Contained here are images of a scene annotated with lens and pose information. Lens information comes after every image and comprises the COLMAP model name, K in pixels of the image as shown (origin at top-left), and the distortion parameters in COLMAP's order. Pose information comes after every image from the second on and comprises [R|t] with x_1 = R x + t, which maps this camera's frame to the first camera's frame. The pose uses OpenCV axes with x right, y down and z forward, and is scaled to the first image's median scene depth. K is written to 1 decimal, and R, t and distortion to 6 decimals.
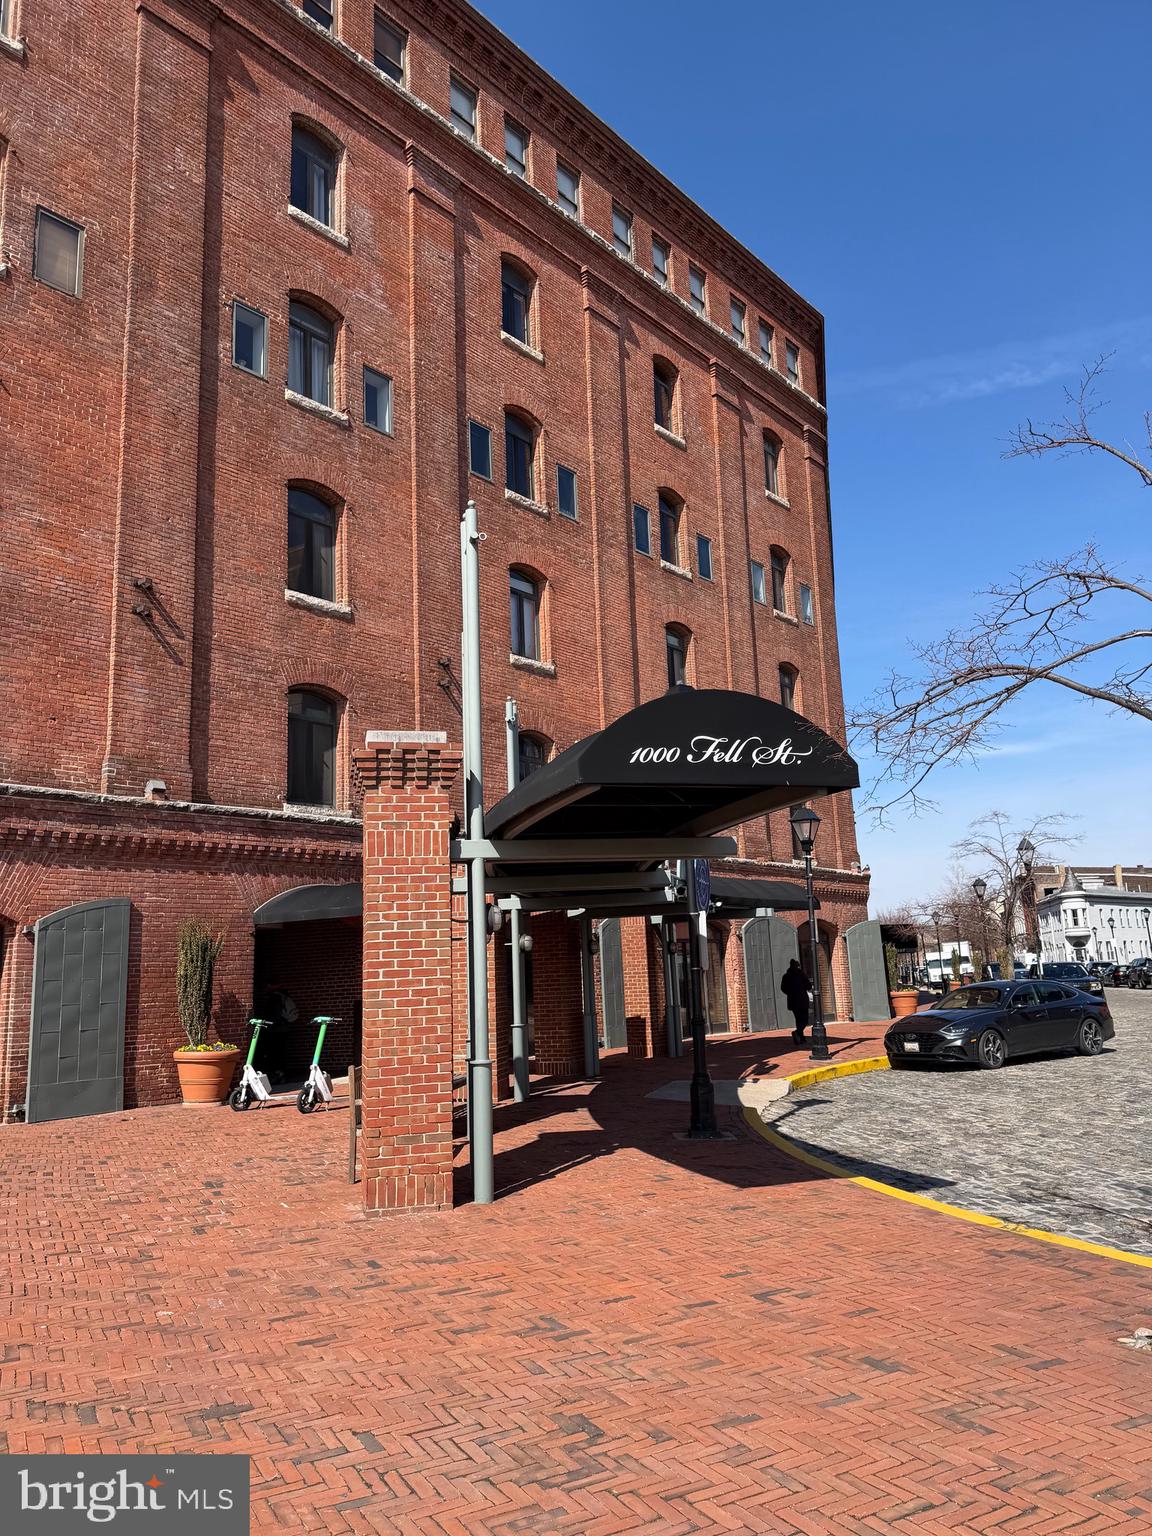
lens RADIAL K [[1075.3, 0, 582.2], [0, 1075.3, 776.8], [0, 0, 1]] dist [0.007836, -0.011017]
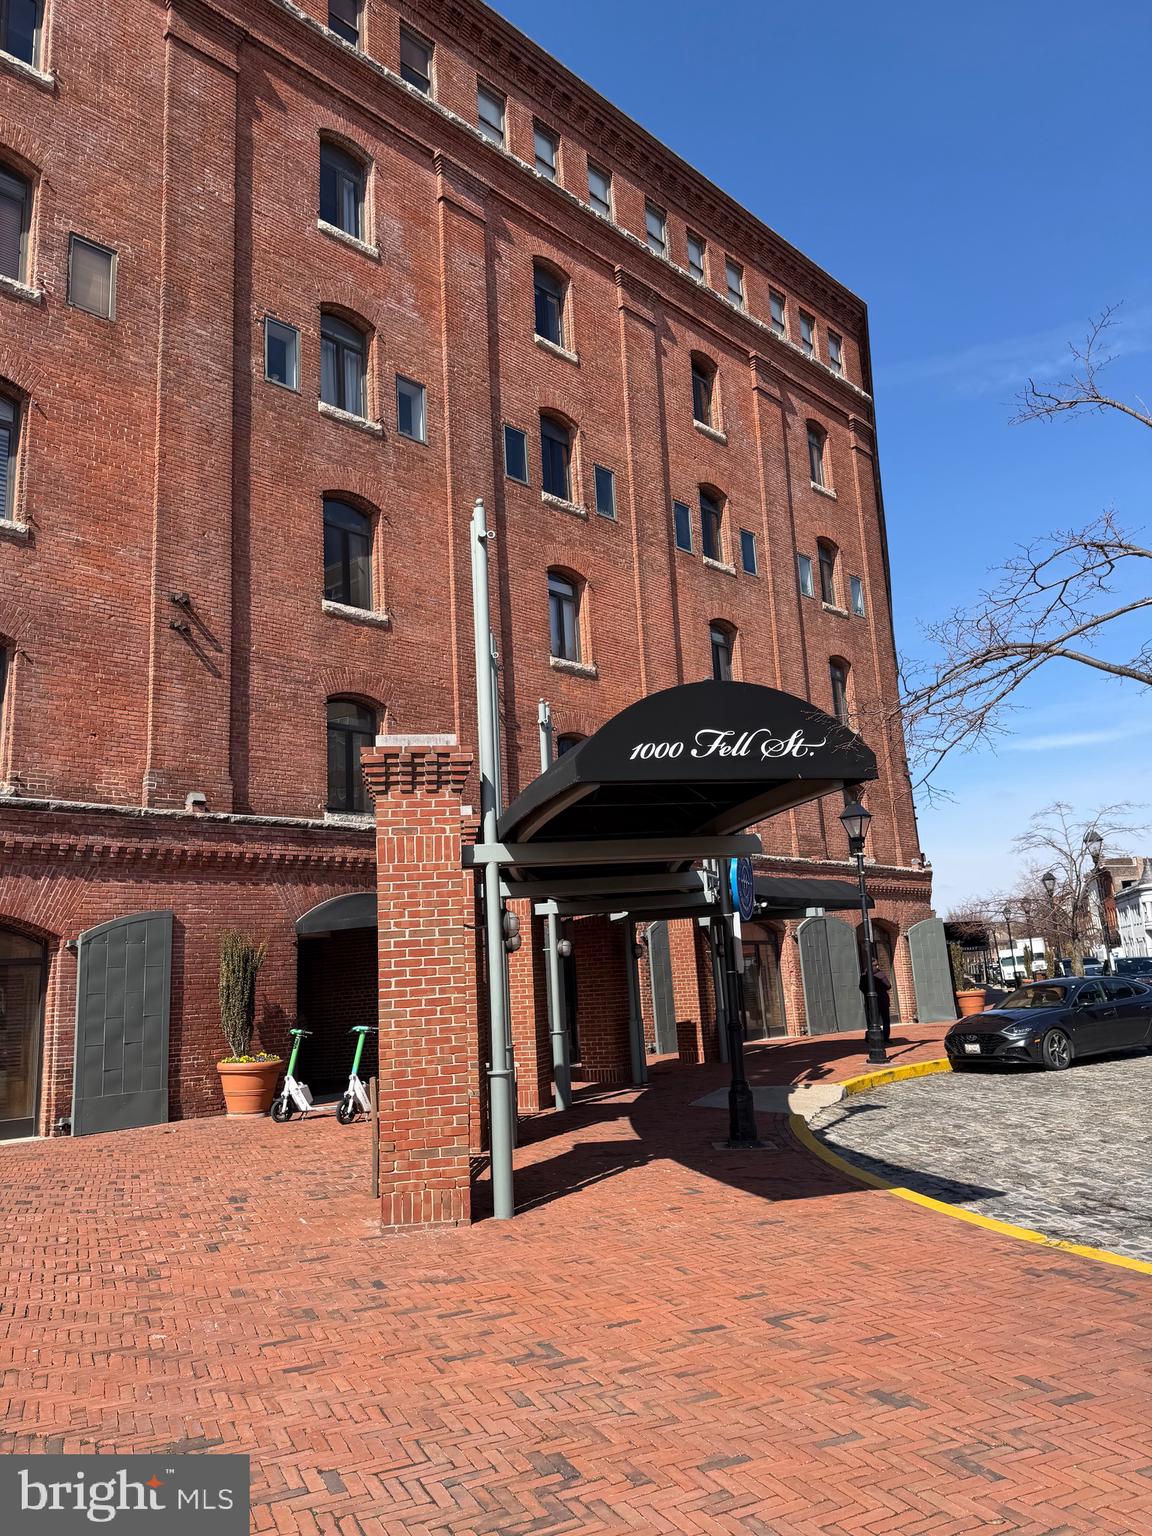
lens RADIAL K [[1080.1, 0, 576.0], [0, 1080.1, 768.0], [0, 0, 1]] dist [0.003333, -0.005598]
pose [[0.997919, -0.028045, -0.058061, 0.014020], [0.027406, 0.999555, -0.011773, 0.001259], [0.058366, 0.010158, 0.998244, 0.009245]]
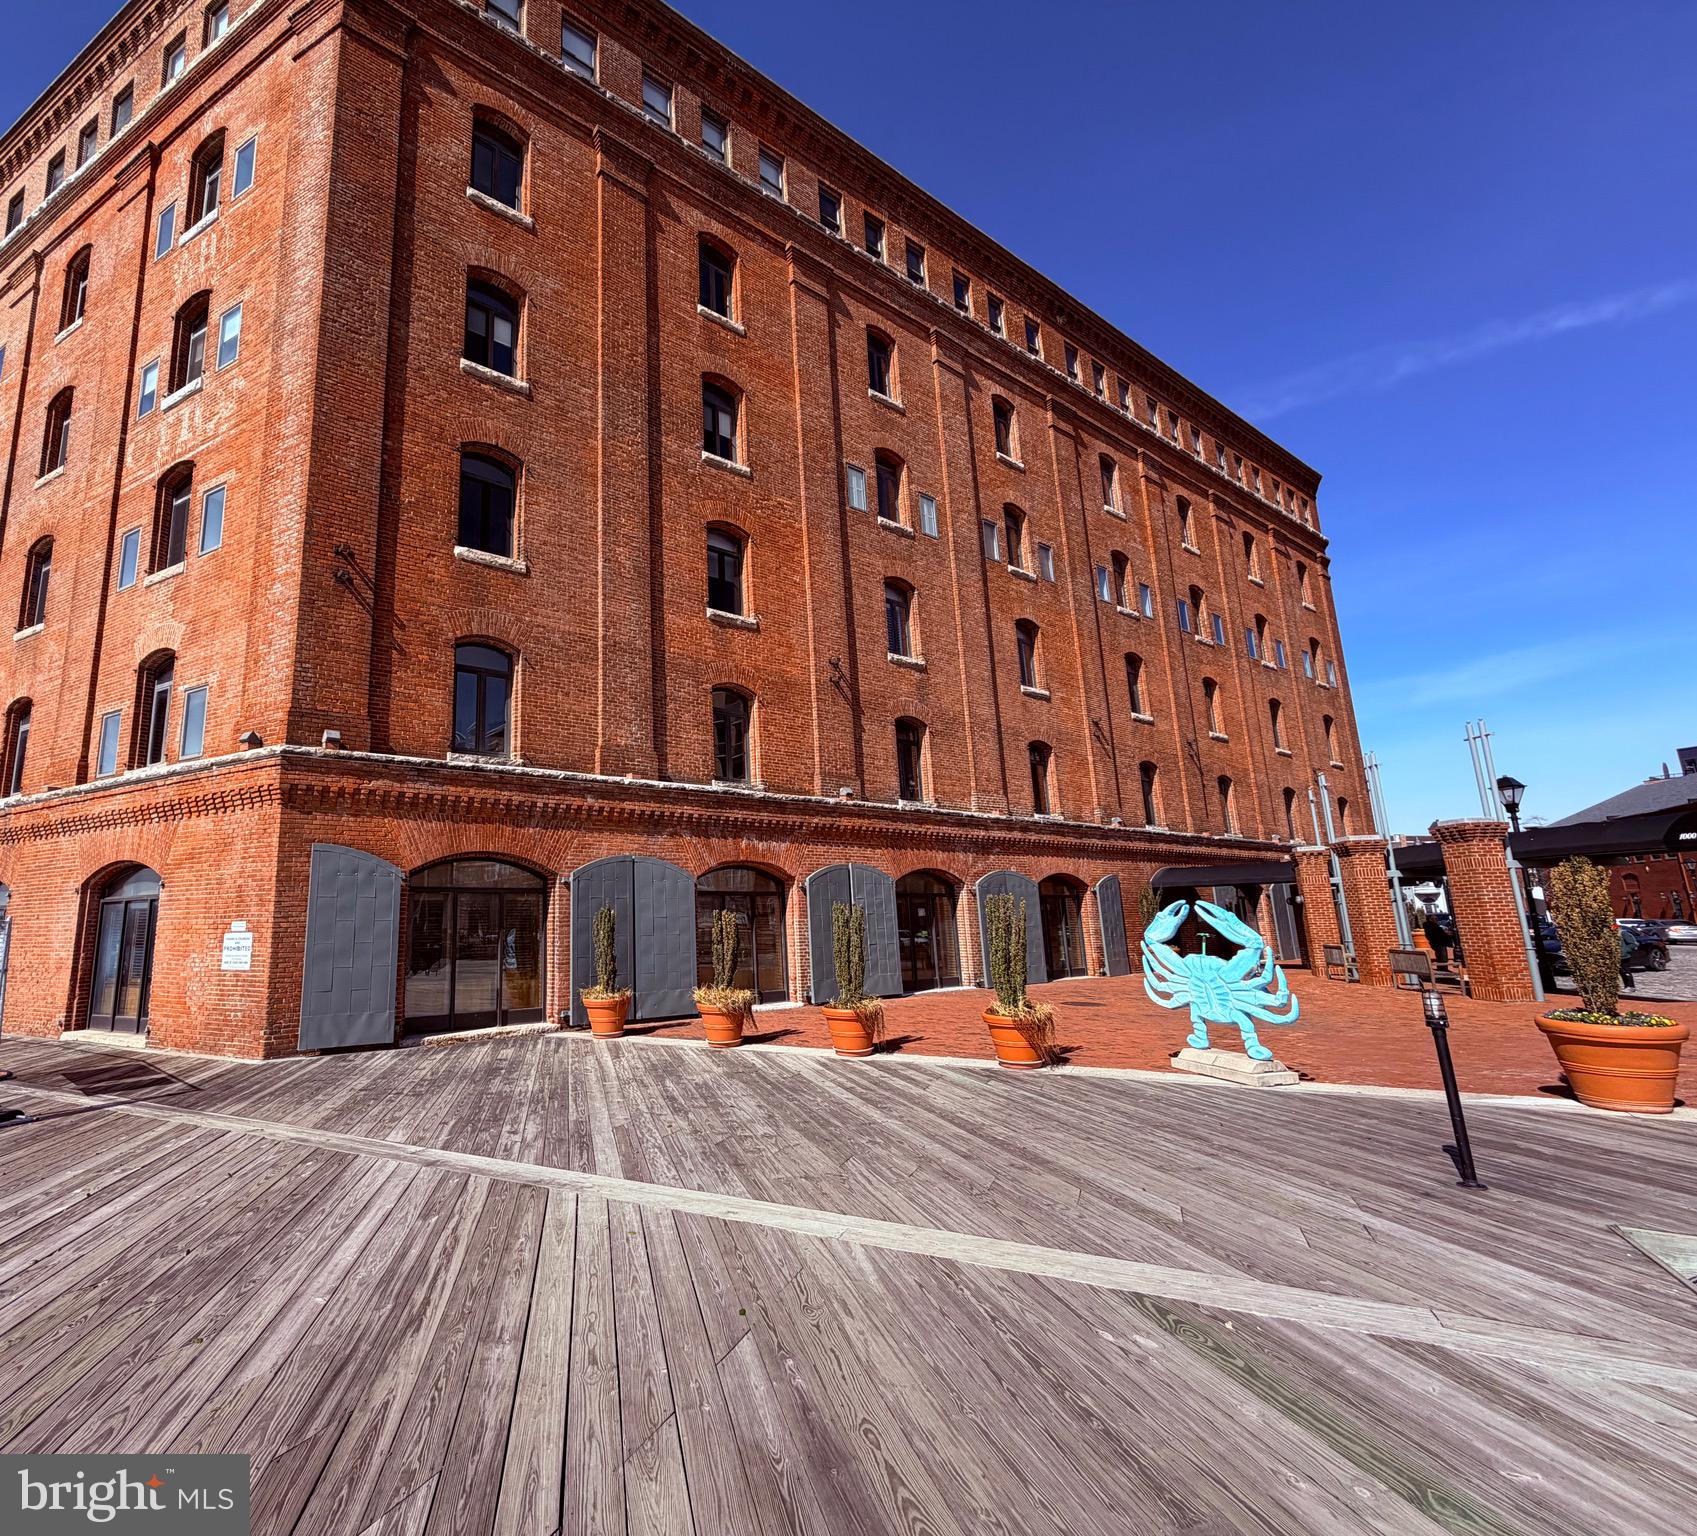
lens RADIAL K [[859.8, 0, 851.4], [0, 859.8, 714.4], [0, 0, 1]] dist [0.000319, 0.018880]
pose [[0.986656, -0.028182, -0.160363, 0.311198], [0.019331, 0.998216, -0.056487, 0.057766], [0.161668, 0.052633, 0.985441, 0.342009]]
